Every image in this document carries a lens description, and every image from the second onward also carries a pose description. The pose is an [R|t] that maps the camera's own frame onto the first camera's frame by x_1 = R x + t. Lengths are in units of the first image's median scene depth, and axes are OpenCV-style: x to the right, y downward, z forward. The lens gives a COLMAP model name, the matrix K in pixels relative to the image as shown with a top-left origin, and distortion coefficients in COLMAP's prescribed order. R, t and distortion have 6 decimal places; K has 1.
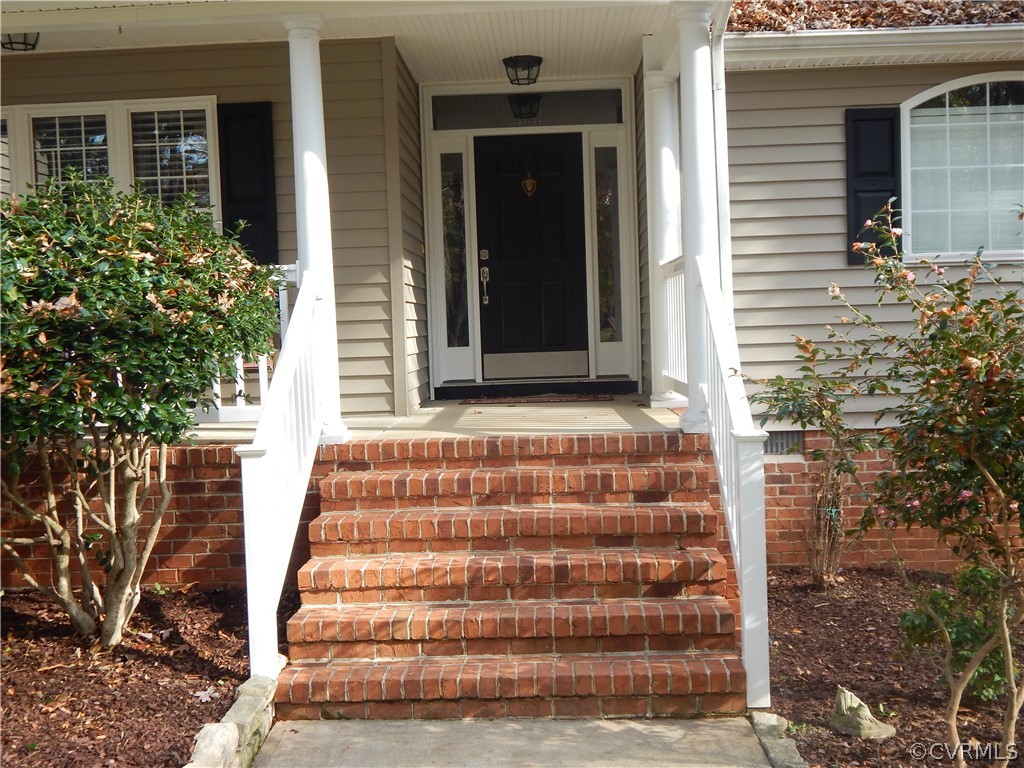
lens RADIAL K [[1125.2, 0, 515.8], [0, 1125.2, 381.5], [0, 0, 1]] dist [0.030360, 0.000000]
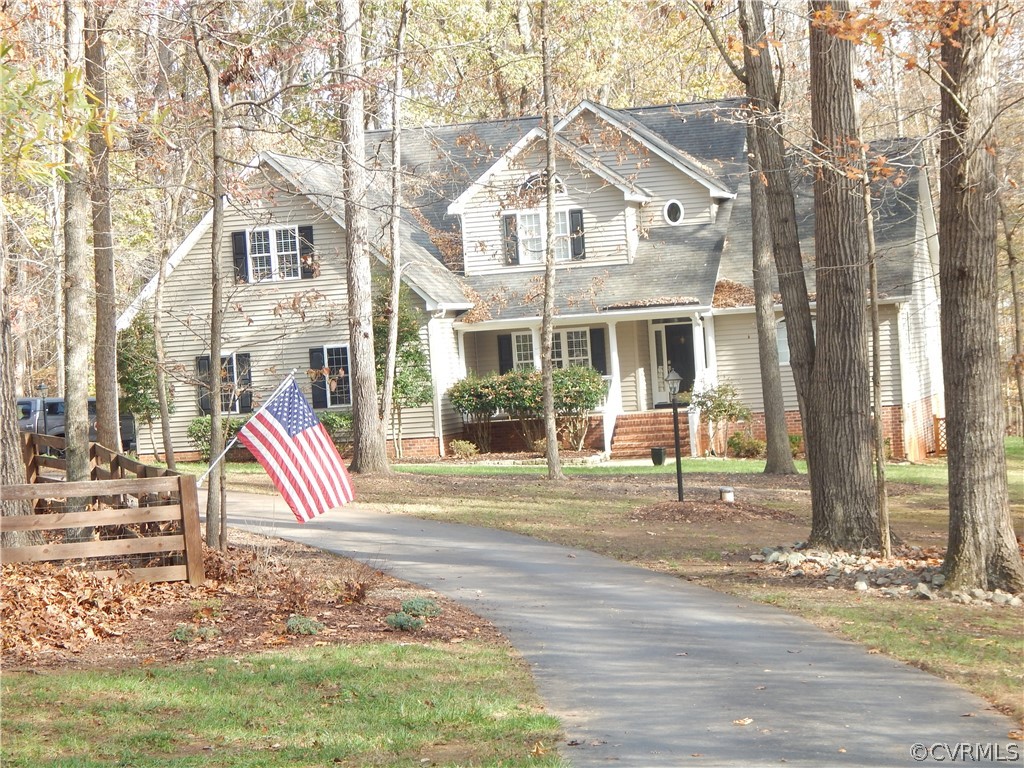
lens RADIAL K [[2539.1, 0, 517.8], [0, 2539.1, 382.9], [0, 0, 1]] dist [0.045810, 0.000000]
pose [[0.973968, -0.029439, -0.224764, 1.813308], [0.023302, 0.999281, -0.029909, 0.232809], [0.225483, 0.023893, 0.973954, -9.446297]]
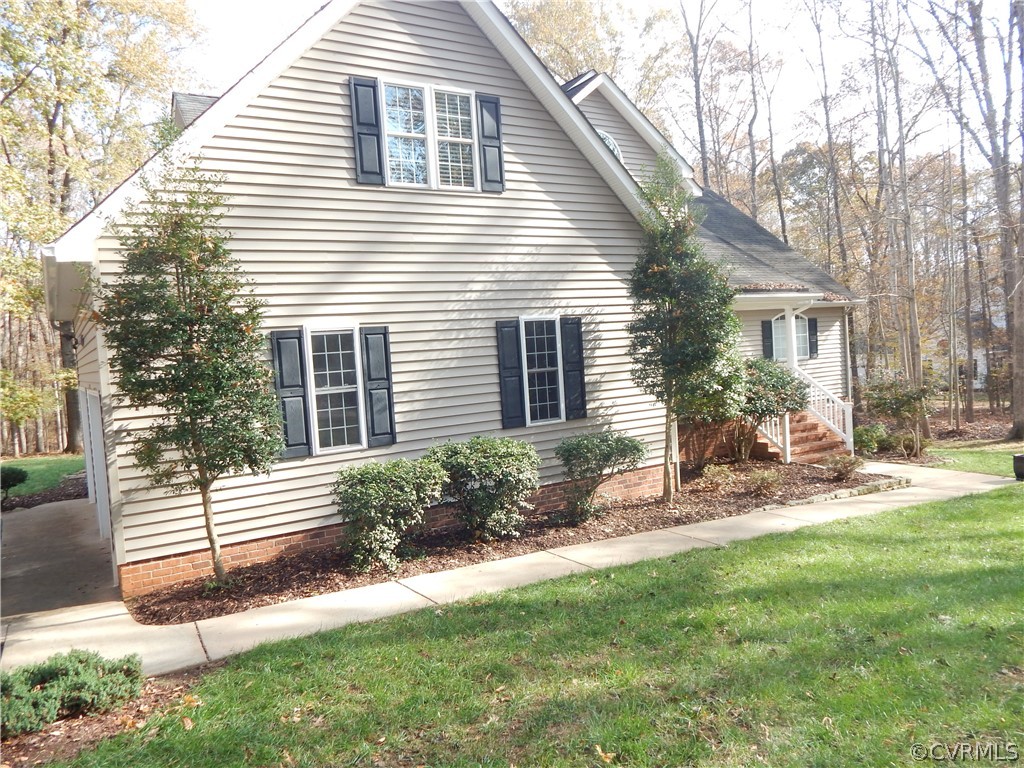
lens RADIAL K [[741.3, 0, 511.0], [0, 741.3, 386.6], [0, 0, 1]] dist [-0.001513, -0.000628]
pose [[0.834977, -0.052098, 0.547814, -2.317644], [0.067894, 0.997655, -0.008606, -0.079478], [-0.546081, 0.044379, 0.836556, -0.768524]]
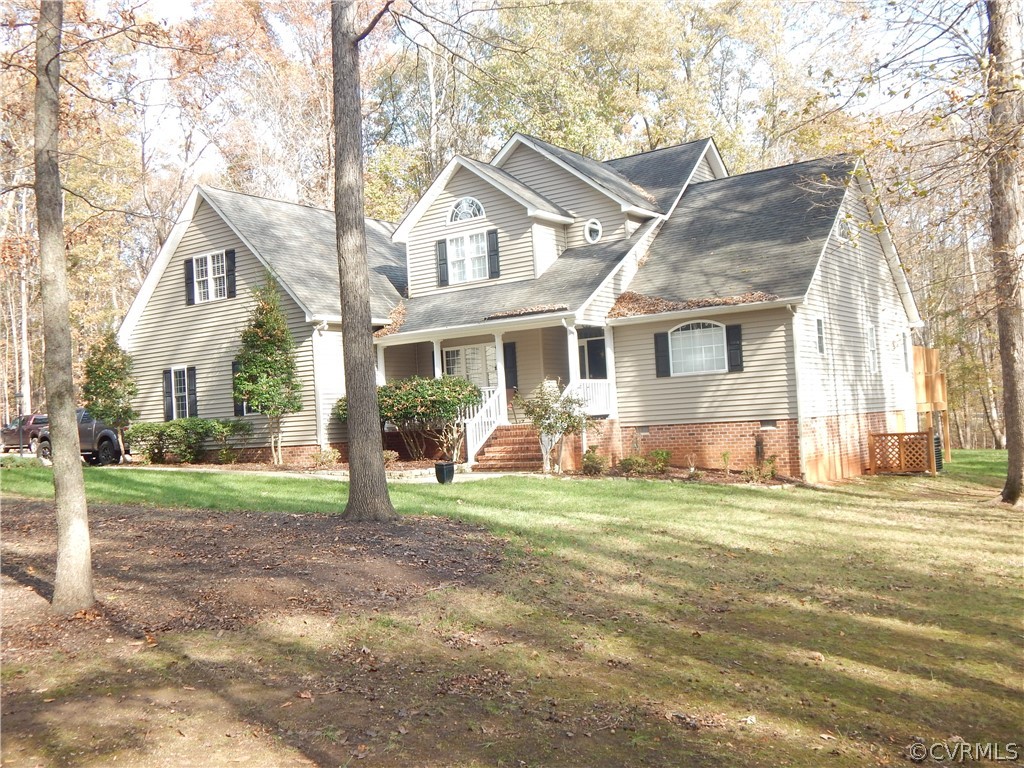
lens RADIAL K [[1031.3, 0, 511.9], [0, 1031.3, 381.2], [0, 0, 1]] dist [-0.002843, 0.000000]
pose [[0.833315, -0.039709, -0.551371, 2.241282], [0.002953, 0.997722, -0.067392, 0.162377], [0.552791, 0.054531, 0.831534, -2.535201]]
